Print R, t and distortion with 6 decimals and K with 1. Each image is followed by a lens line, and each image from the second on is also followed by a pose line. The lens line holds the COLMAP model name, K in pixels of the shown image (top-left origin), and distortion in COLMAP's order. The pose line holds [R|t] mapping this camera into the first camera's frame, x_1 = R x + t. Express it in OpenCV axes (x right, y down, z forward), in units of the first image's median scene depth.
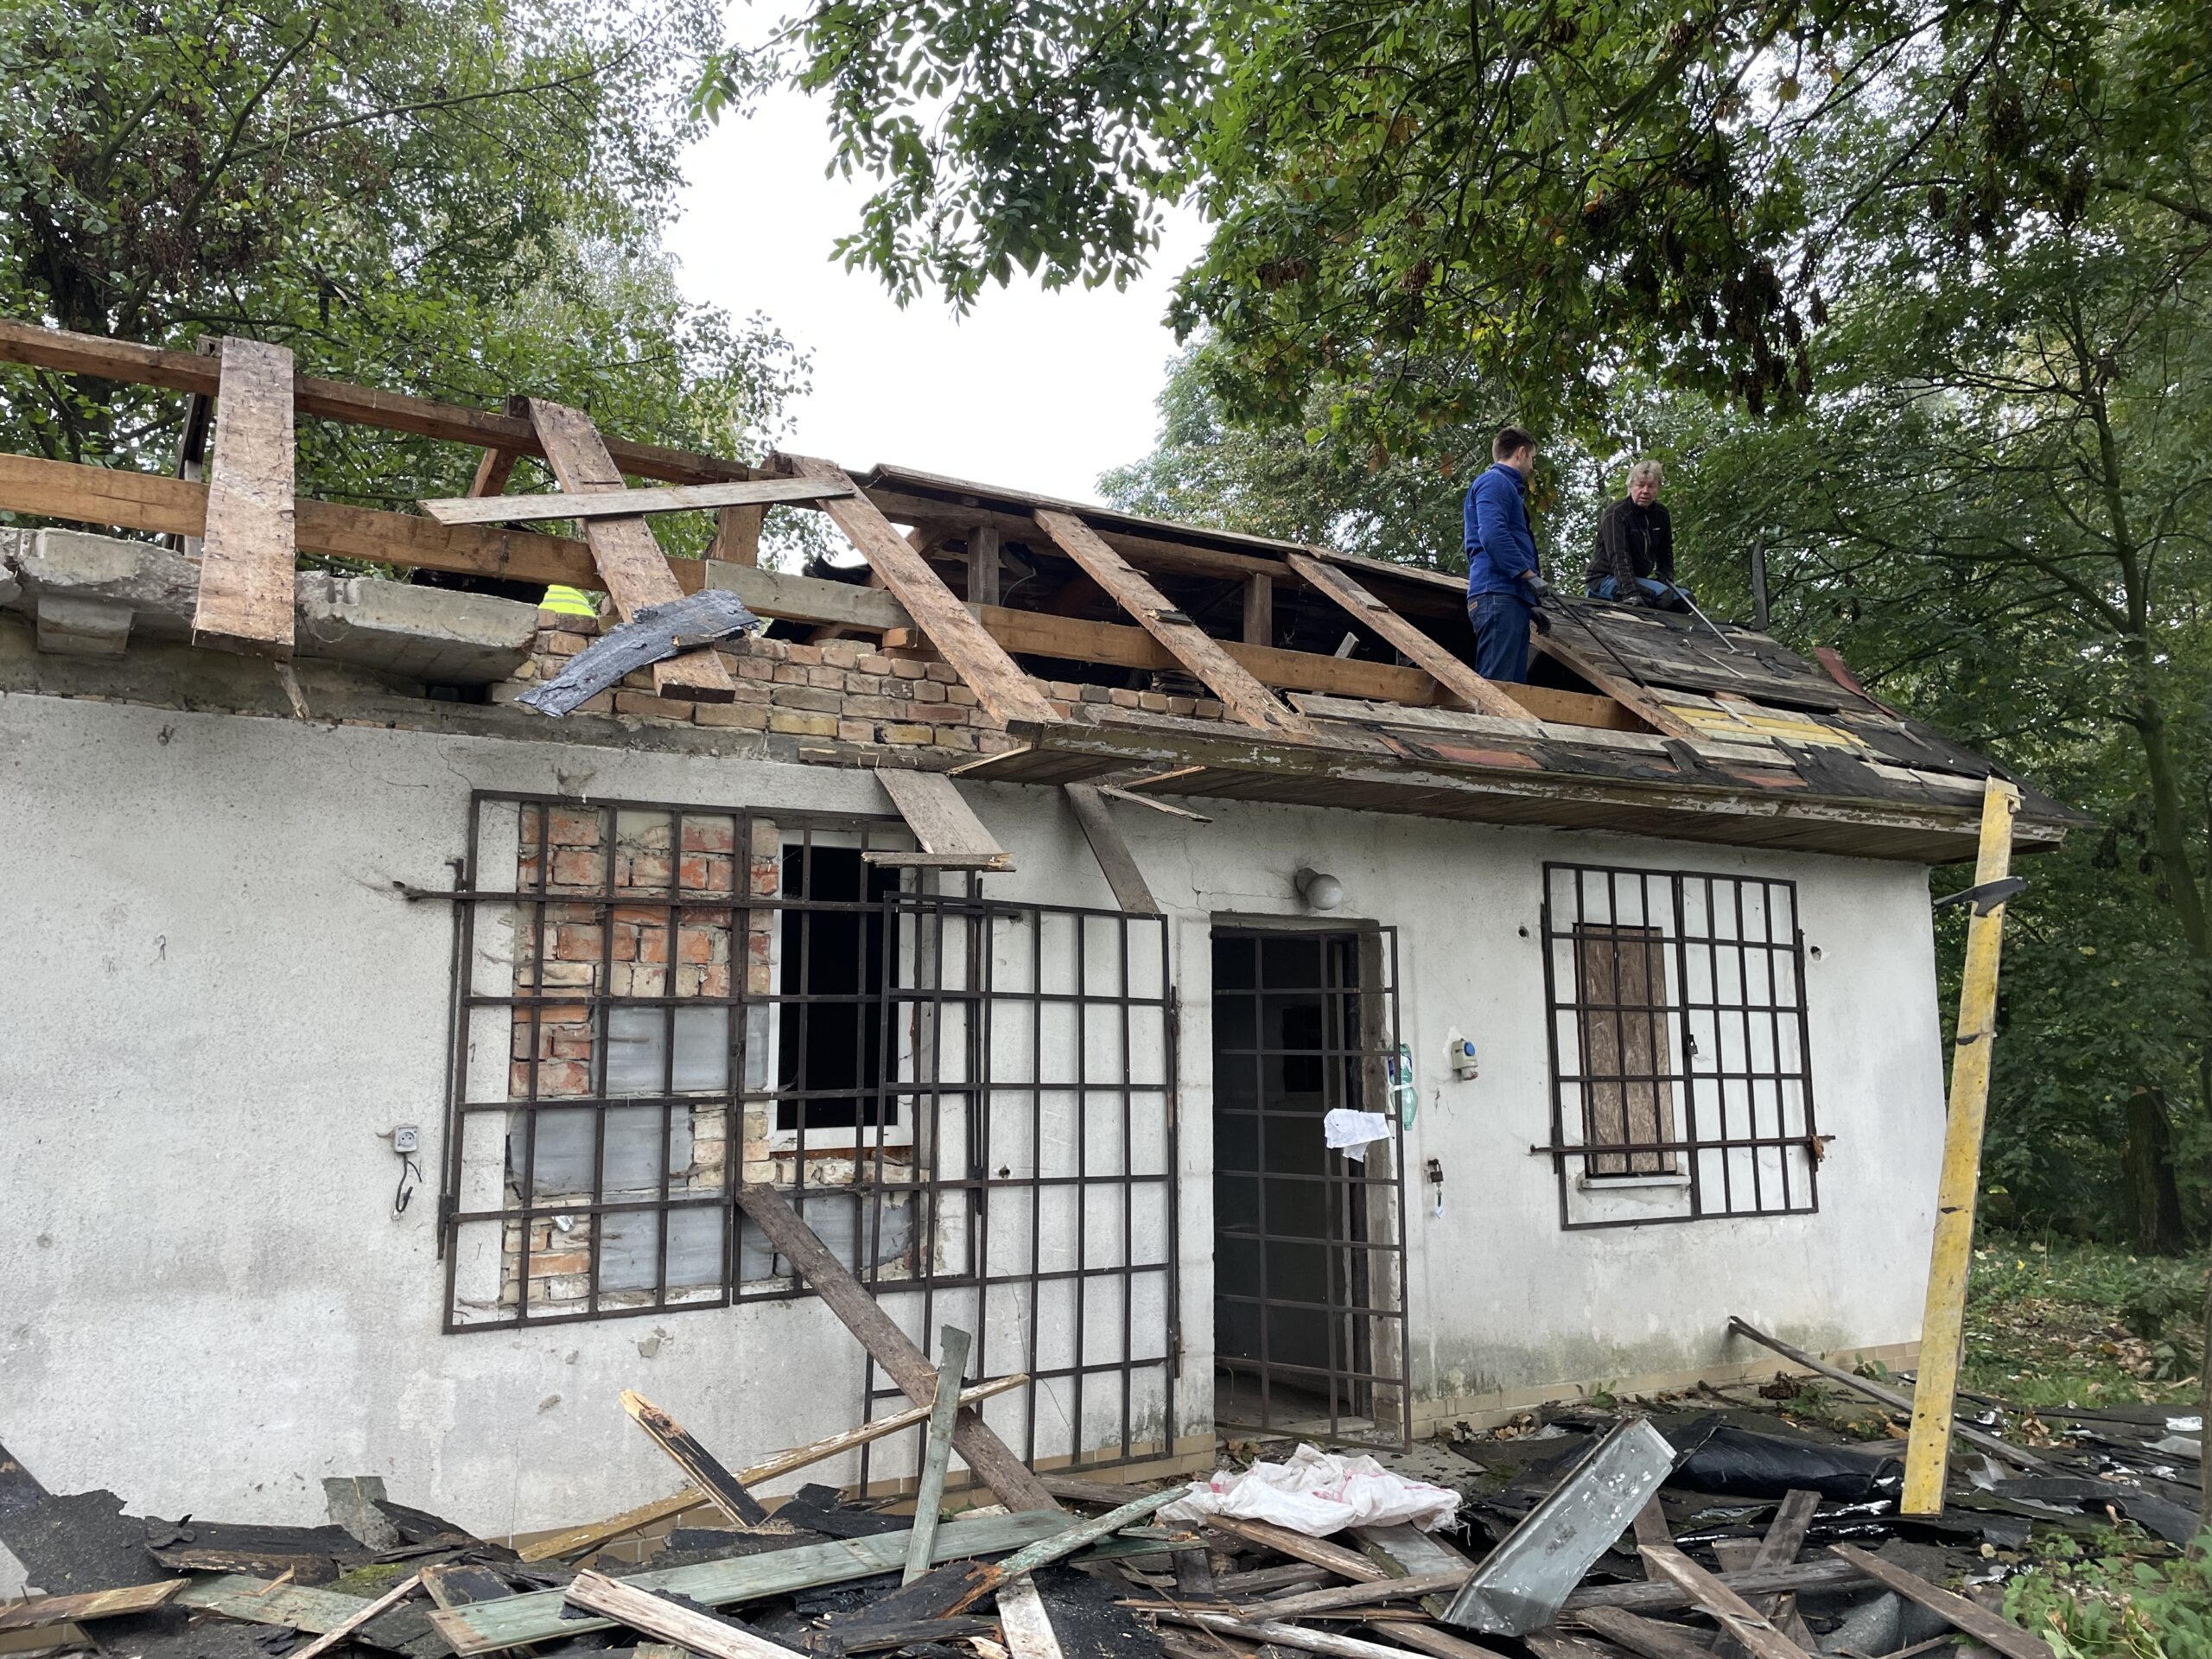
lens RADIAL K [[1635.2, 0, 1106.0], [0, 1635.2, 829.5], [0, 0, 1]] dist [0.102083, -0.139822]
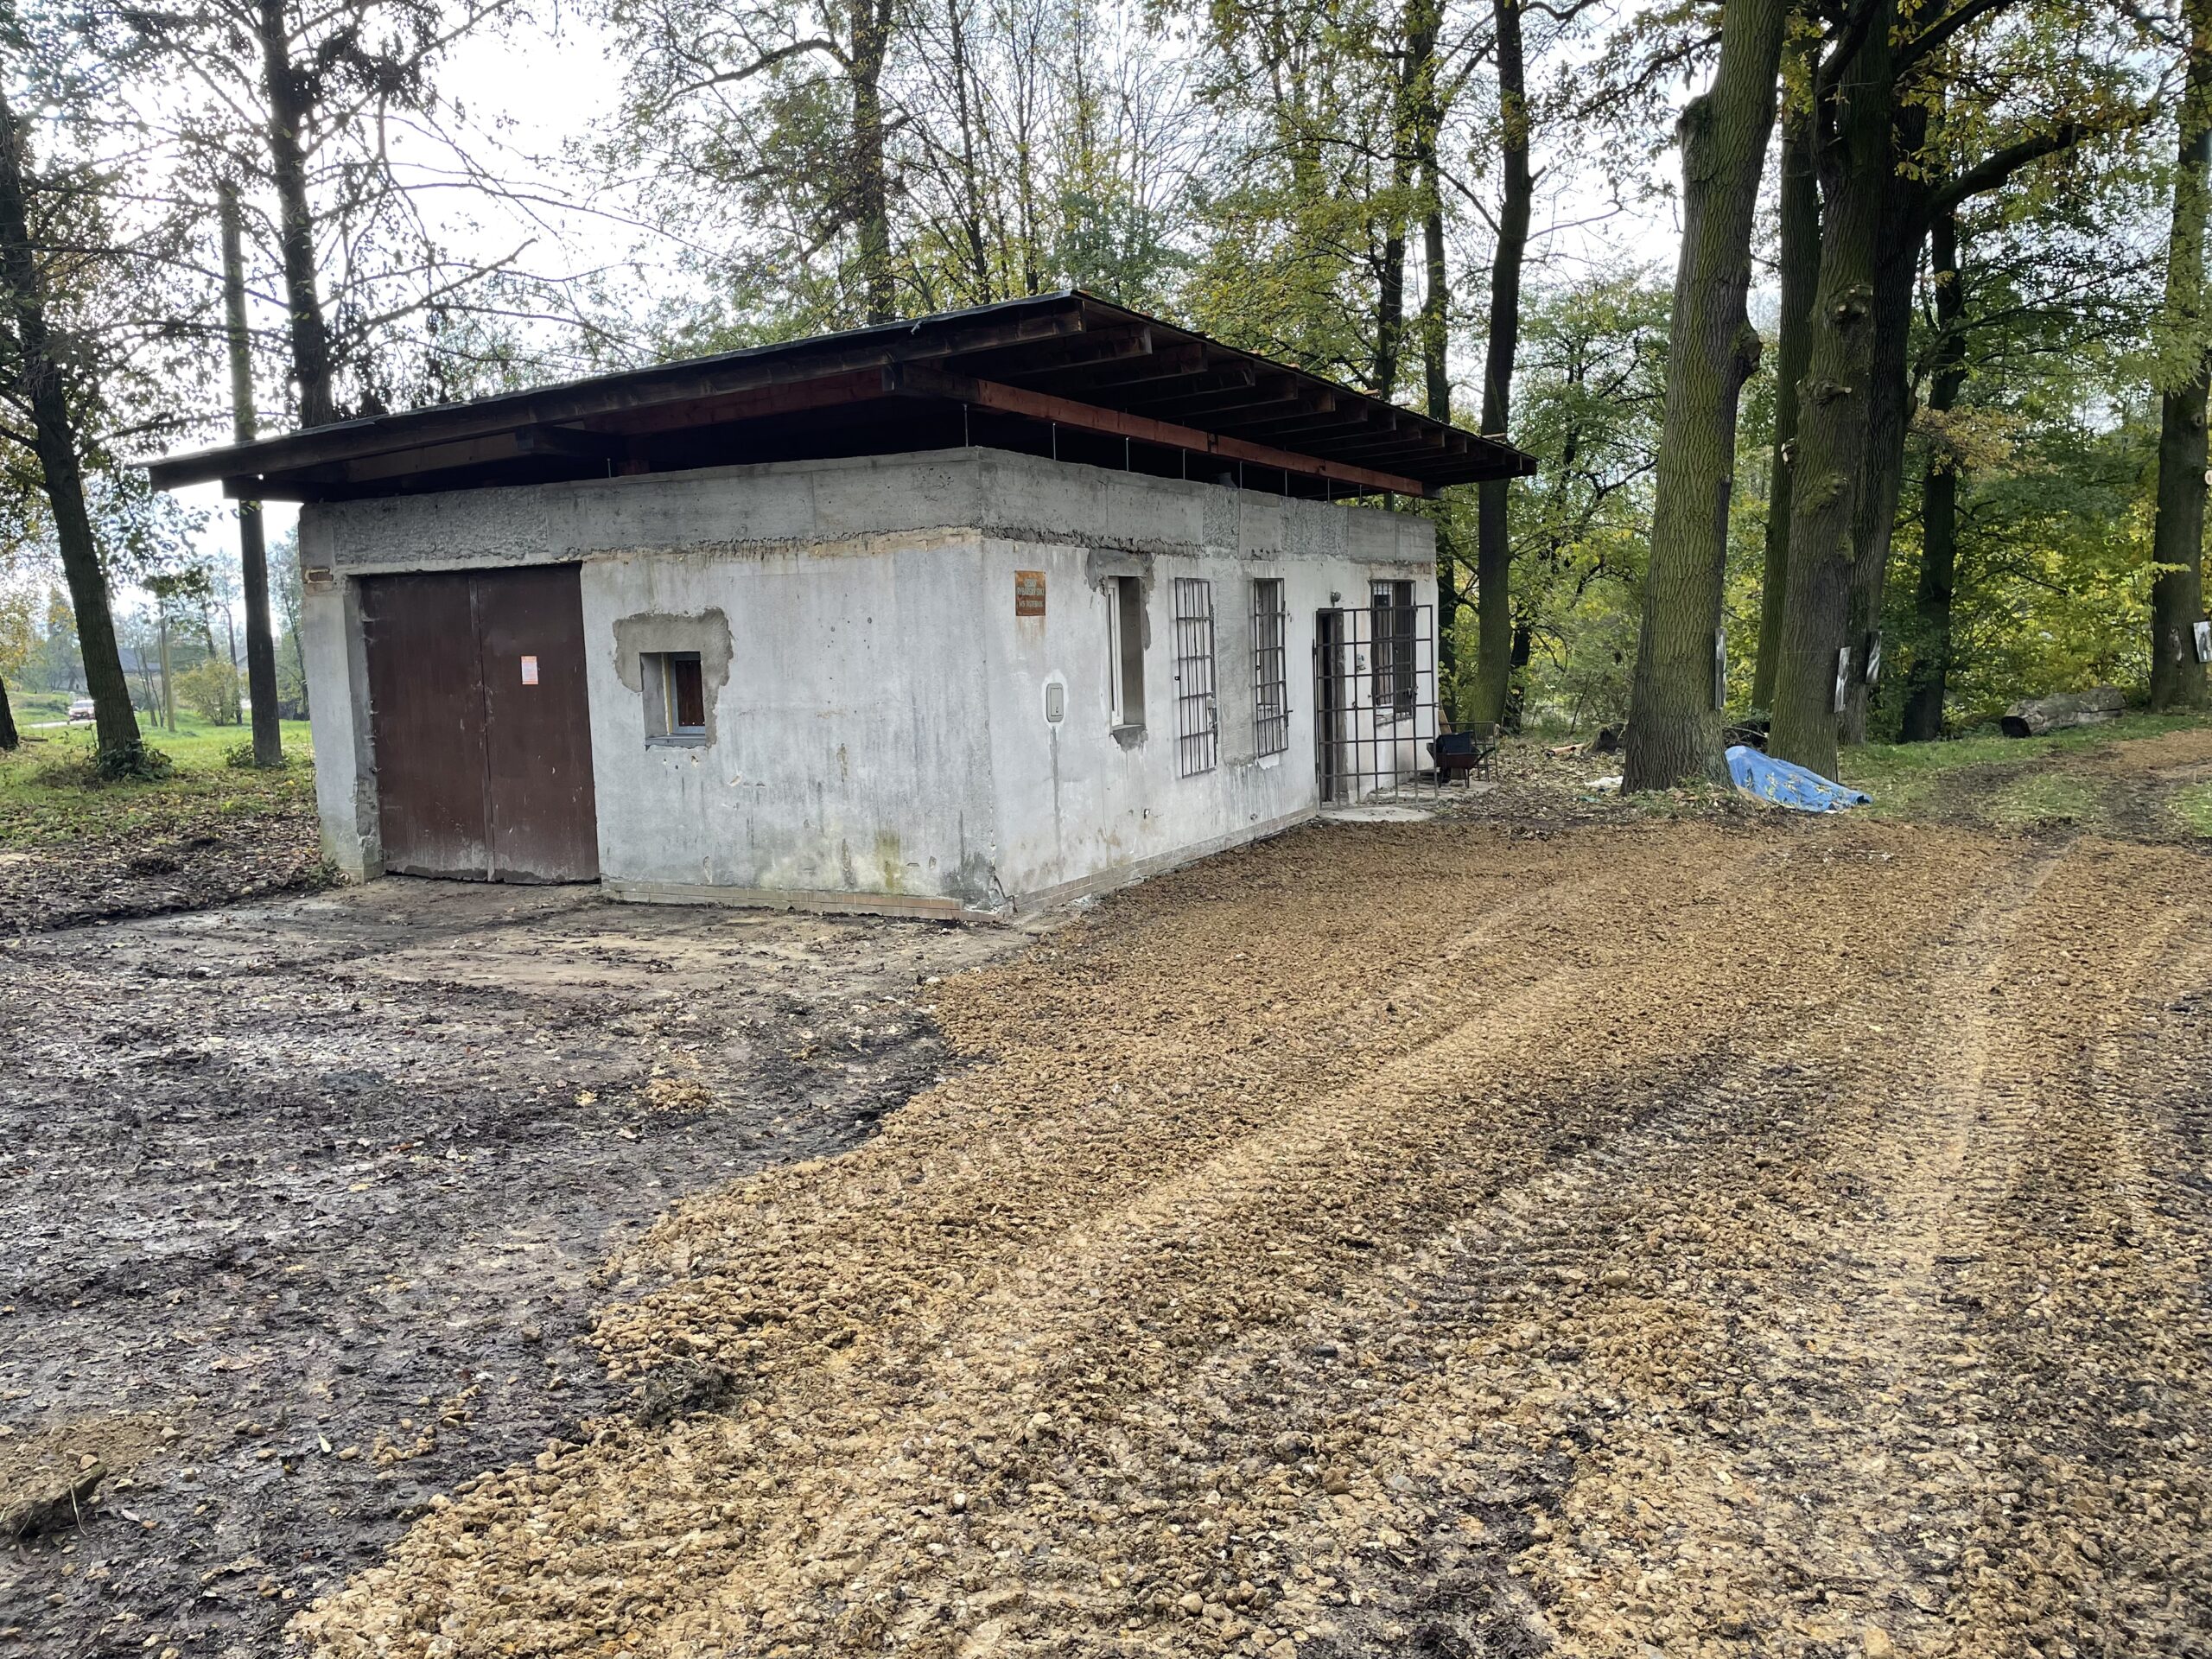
lens RADIAL K [[1635.2, 0, 1106.0], [0, 1635.2, 829.5], [0, 0, 1]] dist [0.102083, -0.139822]
pose [[0.837236, -0.087672, 0.539767, -1.819761], [-0.049473, 0.970873, 0.234432, -0.223795], [-0.544599, -0.222979, 0.808513, -1.076104]]
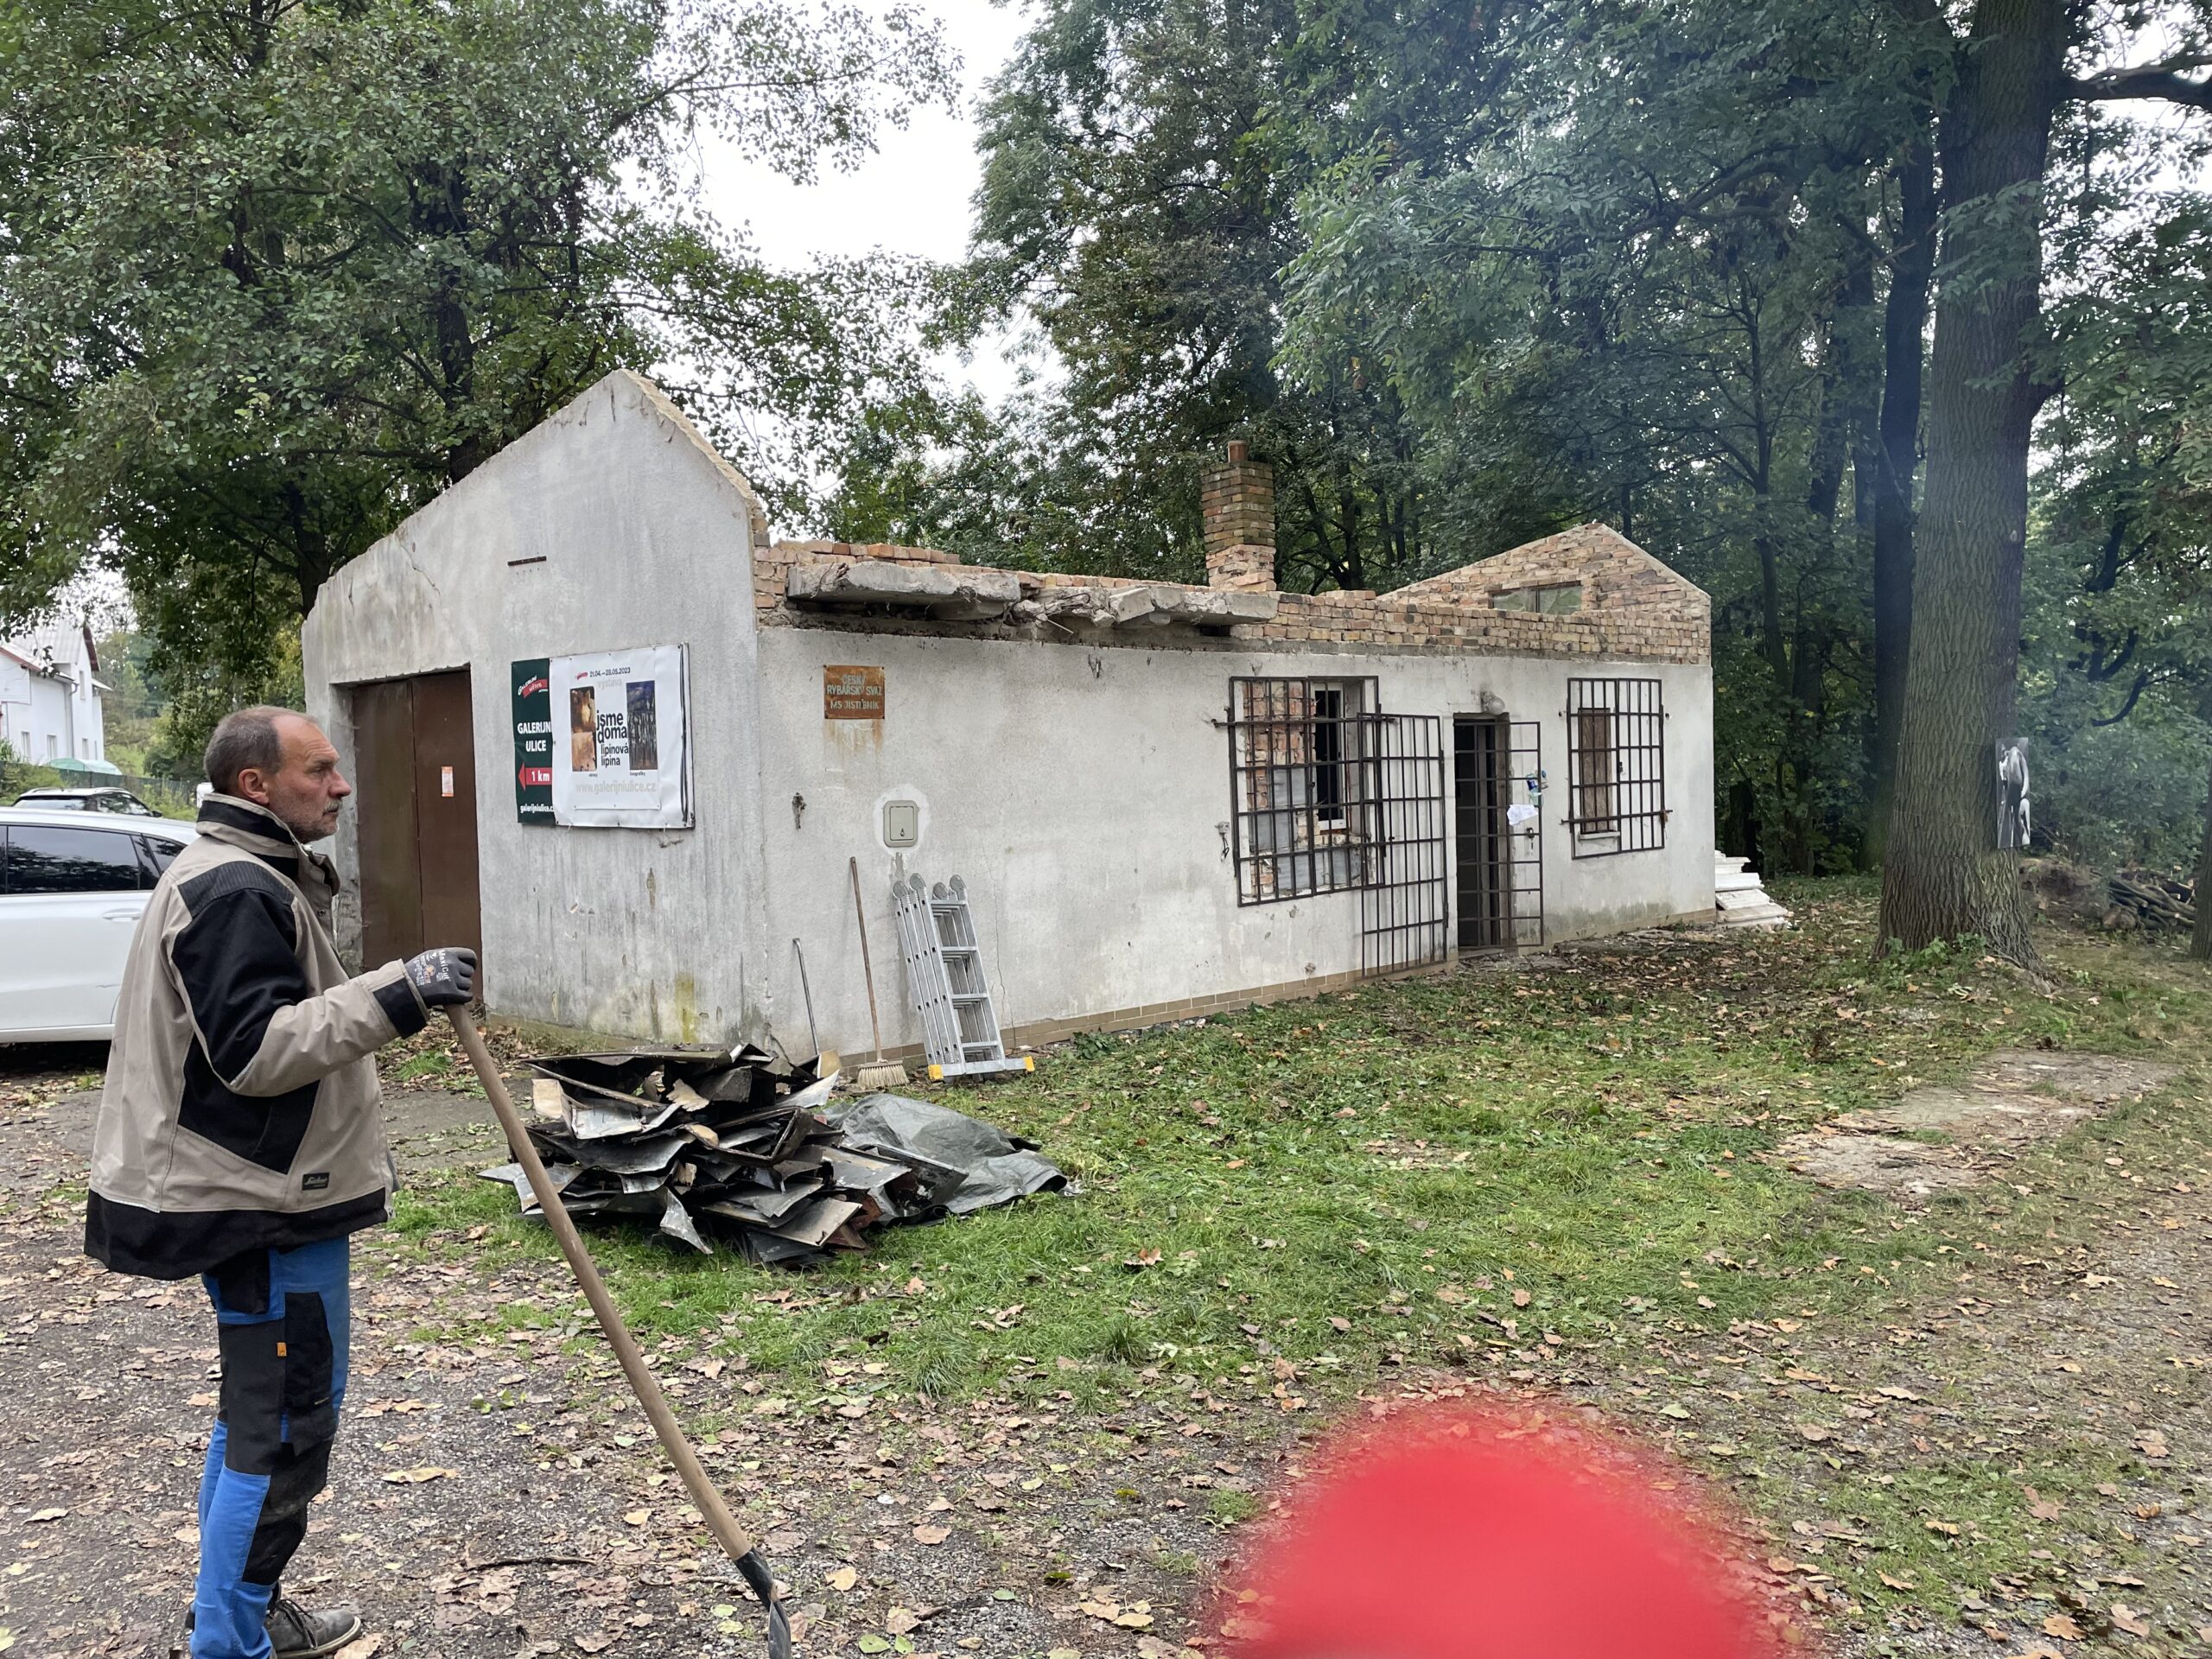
lens RADIAL K [[1635.2, 0, 1106.0], [0, 1635.2, 829.5], [0, 0, 1]] dist [0.102083, -0.139822]
pose [[0.970623, -0.033955, 0.238199, -0.971629], [-0.009086, 0.984114, 0.177307, -0.190904], [-0.240435, -0.174262, 0.954895, -1.013873]]
